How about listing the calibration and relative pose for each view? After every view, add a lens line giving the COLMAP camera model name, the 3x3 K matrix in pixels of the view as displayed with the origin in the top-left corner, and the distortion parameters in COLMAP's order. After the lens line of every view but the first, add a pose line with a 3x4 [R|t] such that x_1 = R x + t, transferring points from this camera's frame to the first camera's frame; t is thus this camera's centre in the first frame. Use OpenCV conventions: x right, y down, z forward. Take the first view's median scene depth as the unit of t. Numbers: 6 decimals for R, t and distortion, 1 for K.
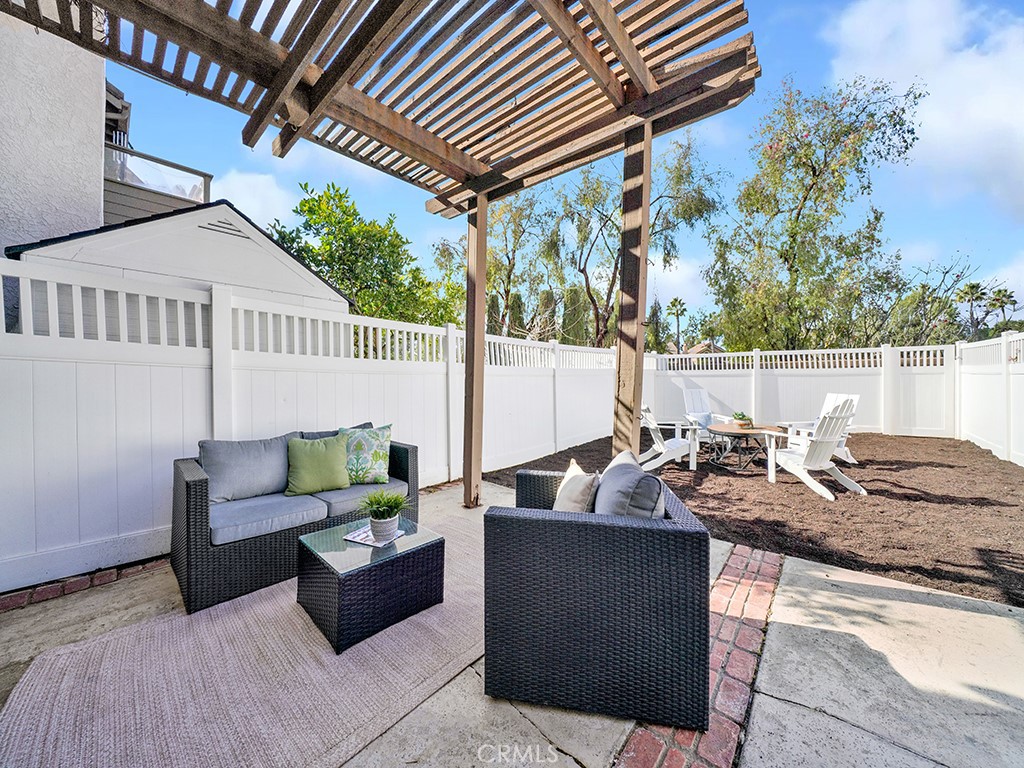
lens RADIAL K [[358.0, 0, 533.4], [0, 358.0, 384.1], [0, 0, 1]] dist [-0.026427, 0.002320]
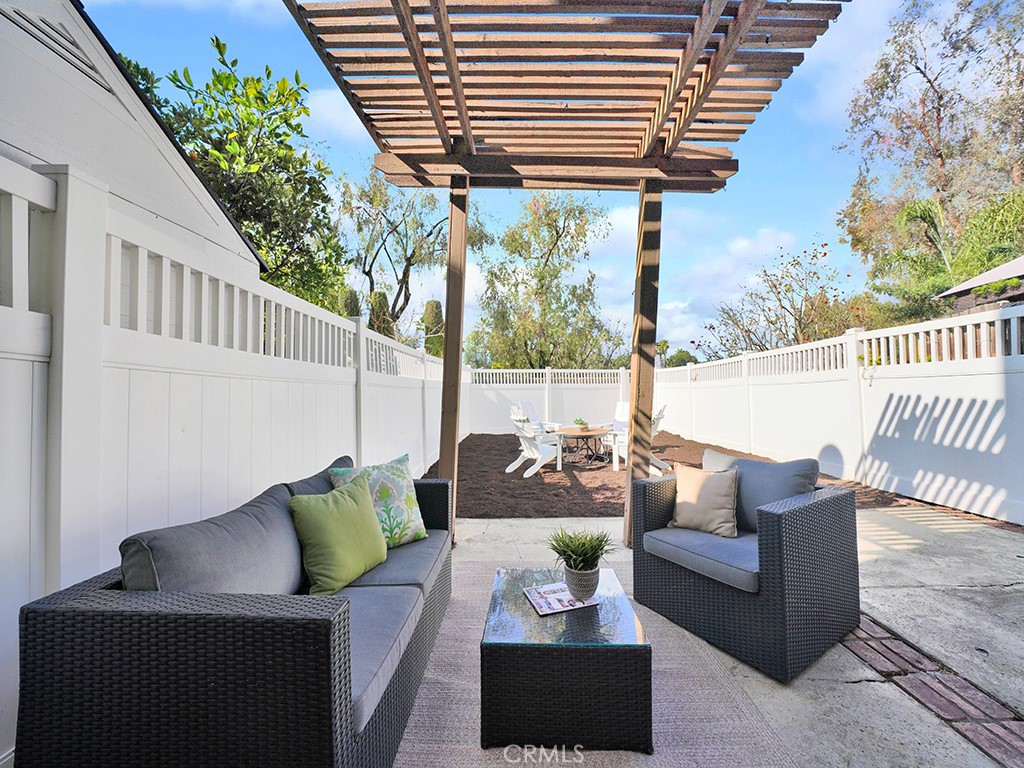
lens RADIAL K [[358.0, 0, 519.1], [0, 358.0, 387.1], [0, 0, 1]] dist [-0.026427, 0.002320]
pose [[0.780544, 0.007843, 0.625052, -0.253237], [0.010528, 0.999615, -0.025690, 0.000025], [-0.625013, 0.026633, 0.780160, 0.116573]]
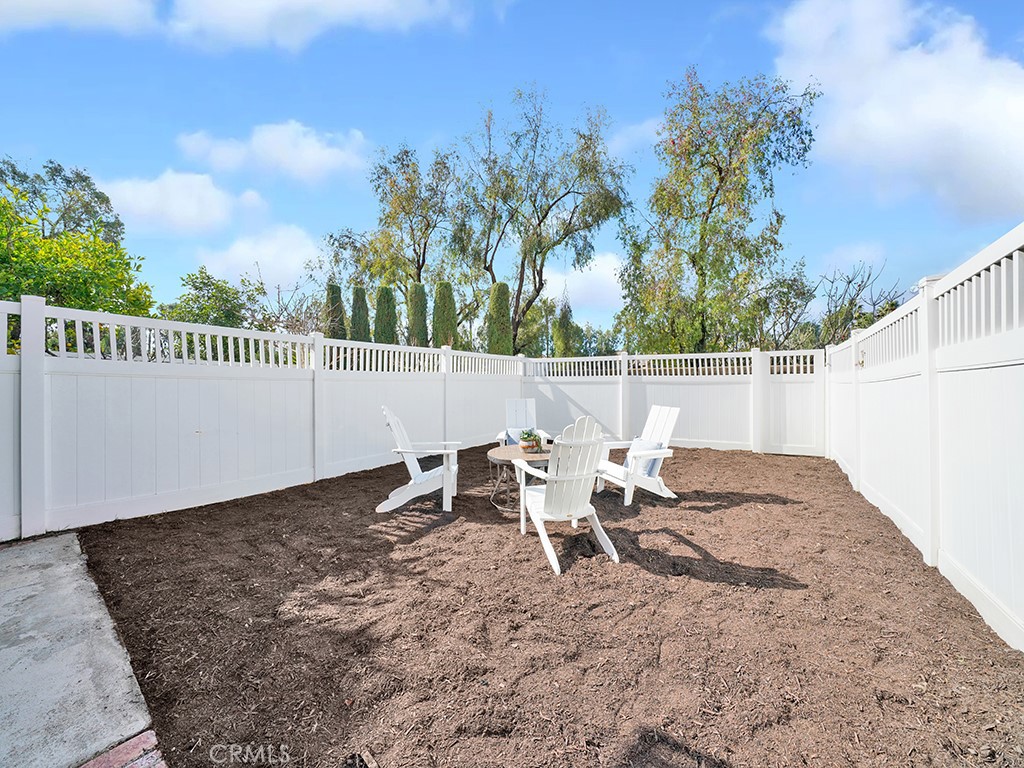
lens RADIAL K [[358.0, 0, 529.6], [0, 358.0, 385.1], [0, 0, 1]] dist [-0.026427, 0.002320]
pose [[0.995650, 0.010206, 0.092608, 0.368300], [-0.008643, 0.999814, -0.017269, -0.002297], [-0.092767, 0.016393, 0.995553, 0.173804]]
